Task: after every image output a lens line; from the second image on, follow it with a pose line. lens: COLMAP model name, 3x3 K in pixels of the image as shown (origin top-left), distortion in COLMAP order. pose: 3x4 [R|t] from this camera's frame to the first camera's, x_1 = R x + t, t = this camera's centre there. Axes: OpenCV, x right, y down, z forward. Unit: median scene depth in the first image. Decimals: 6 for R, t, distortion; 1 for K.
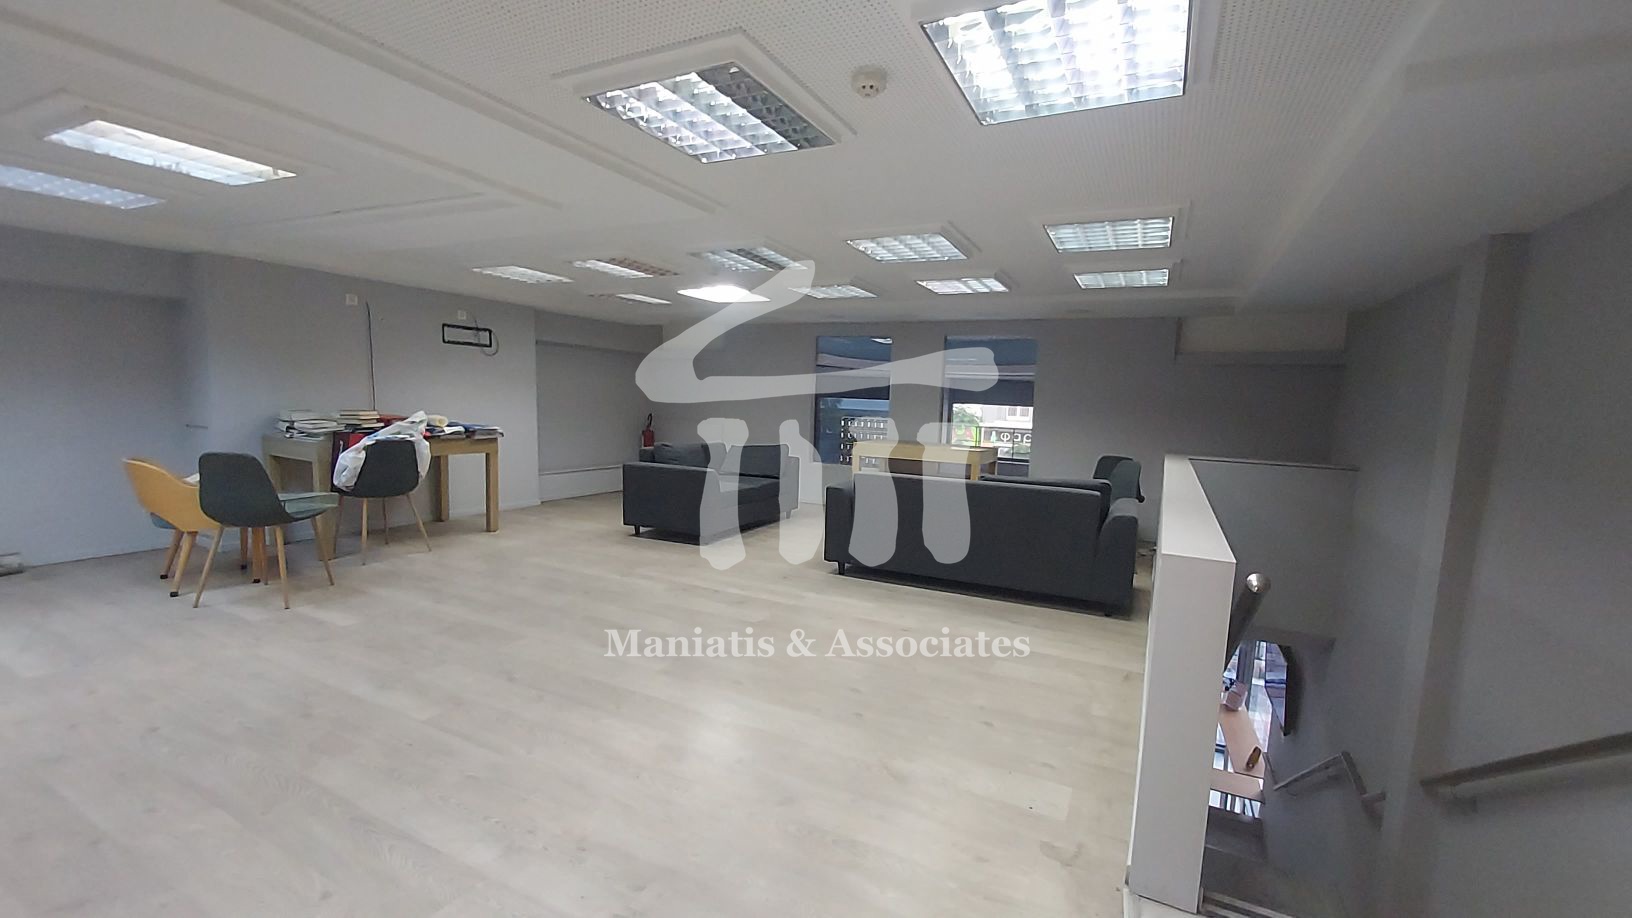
lens RADIAL K [[646.3, 0, 841.2], [0, 646.3, 475.9], [0, 0, 1]] dist [-0.000625, -0.003073]
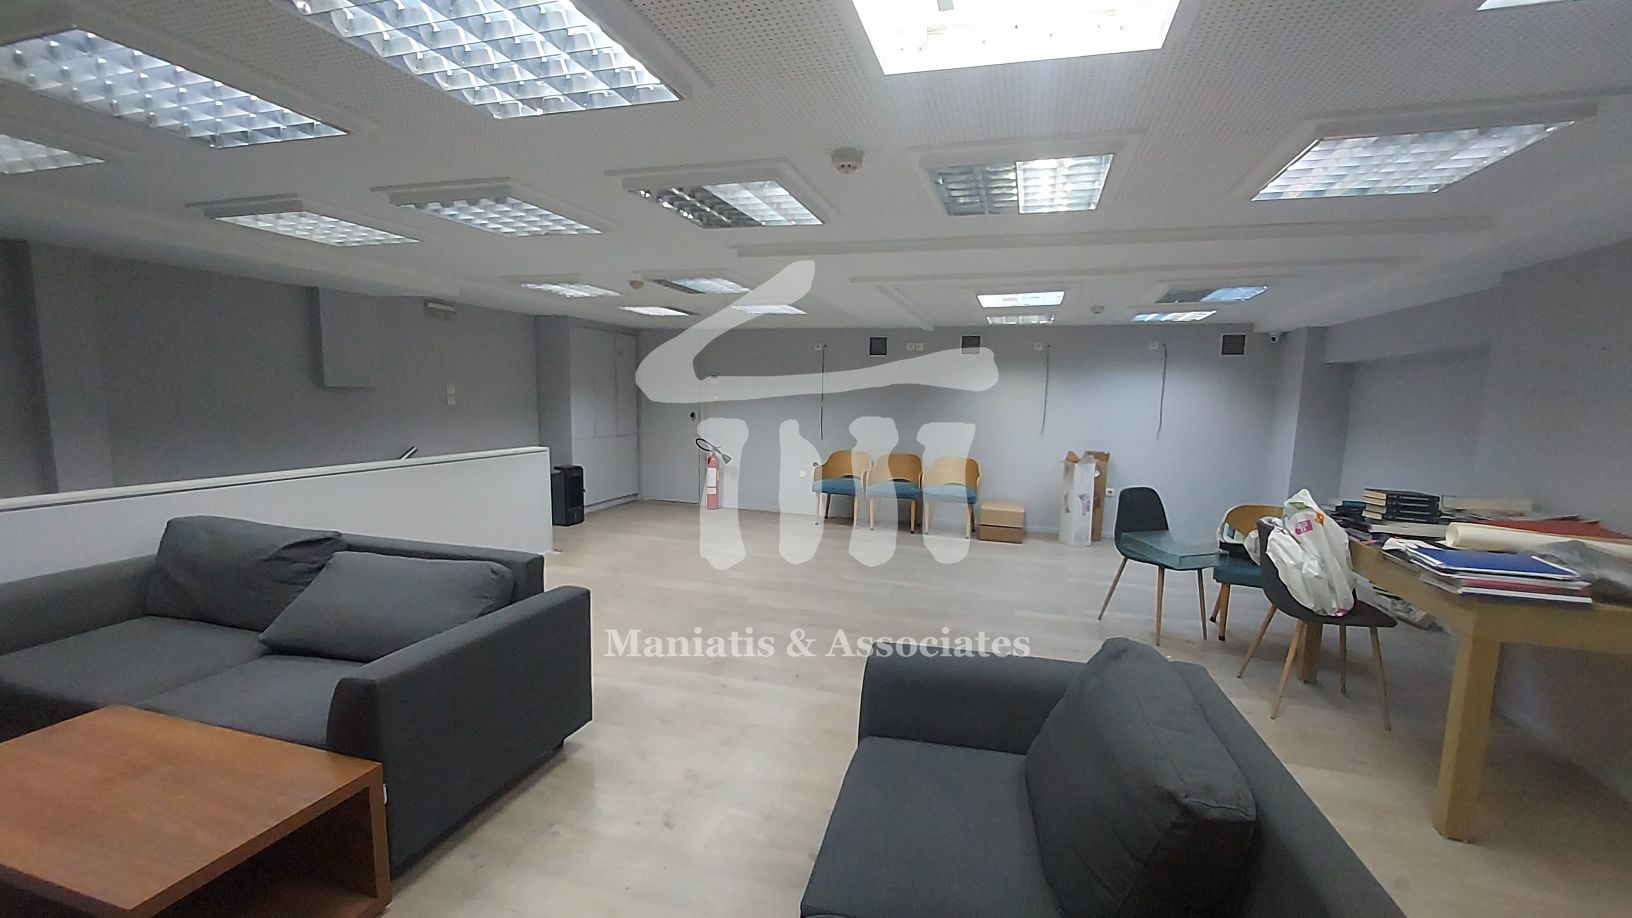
lens RADIAL K [[646.3, 0, 843.0], [0, 646.3, 475.8], [0, 0, 1]] dist [-0.000625, -0.003073]
pose [[-0.982754, -0.041300, -0.180244, -0.146270], [-0.083477, 0.968851, 0.233150, -0.243715], [0.165001, 0.244176, -0.955590, 1.685703]]
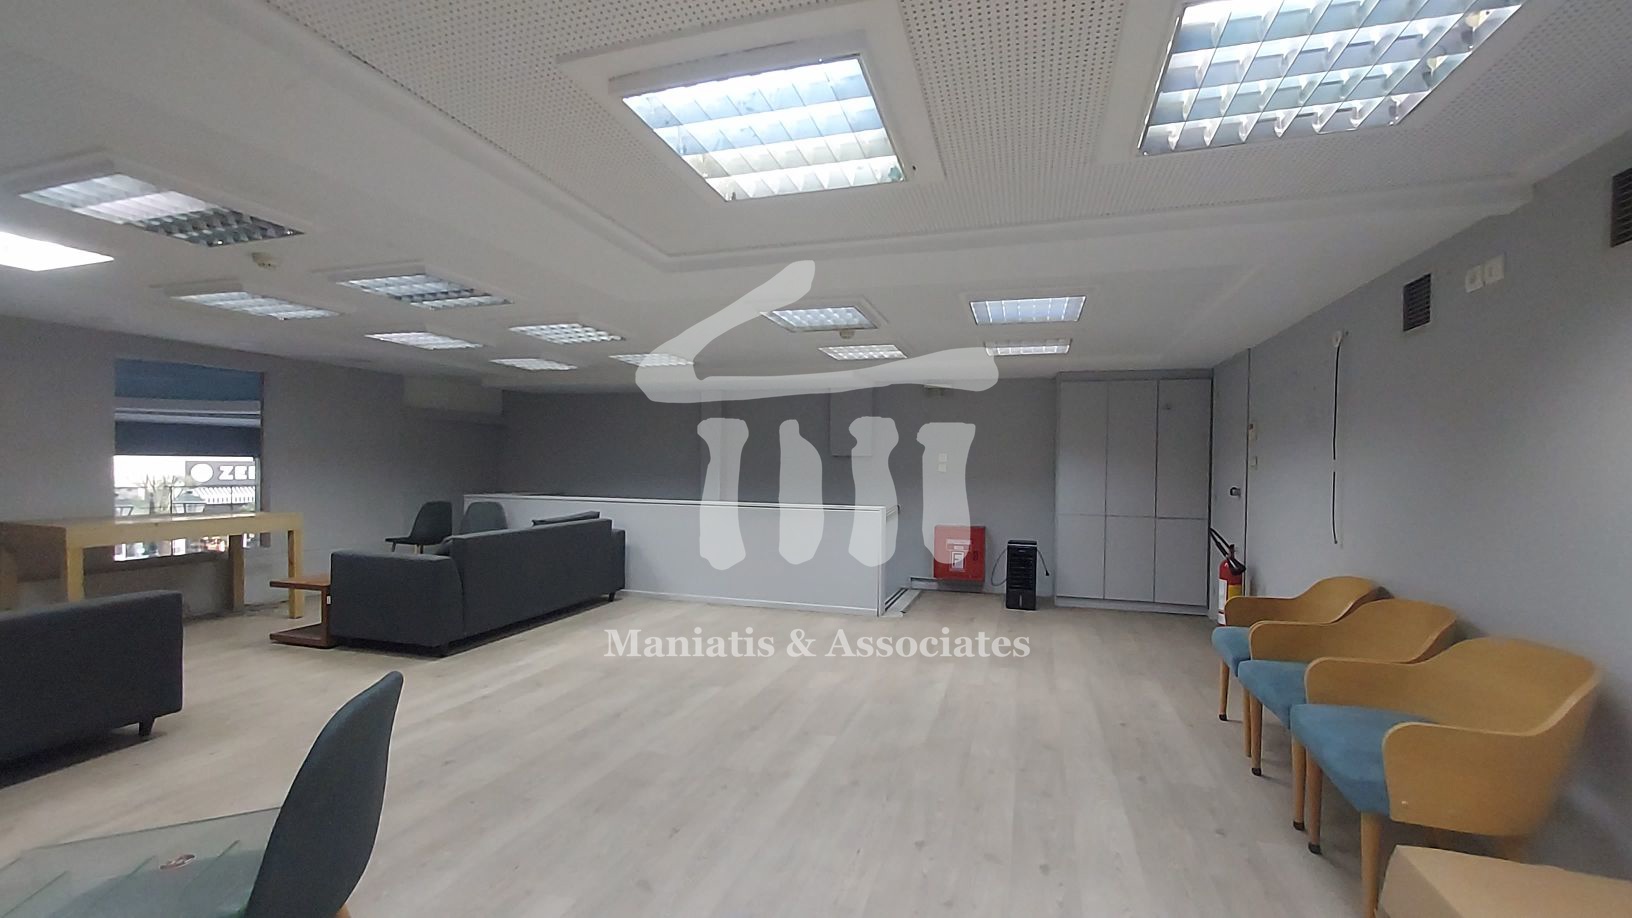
lens RADIAL K [[646.3, 0, 841.9], [0, 646.3, 476.4], [0, 0, 1]] dist [-0.000625, -0.003073]
pose [[-0.170480, -0.053102, 0.983929, -1.054835], [0.093487, 0.993171, 0.069799, -0.113741], [-0.980916, 0.103884, -0.164351, 0.657320]]
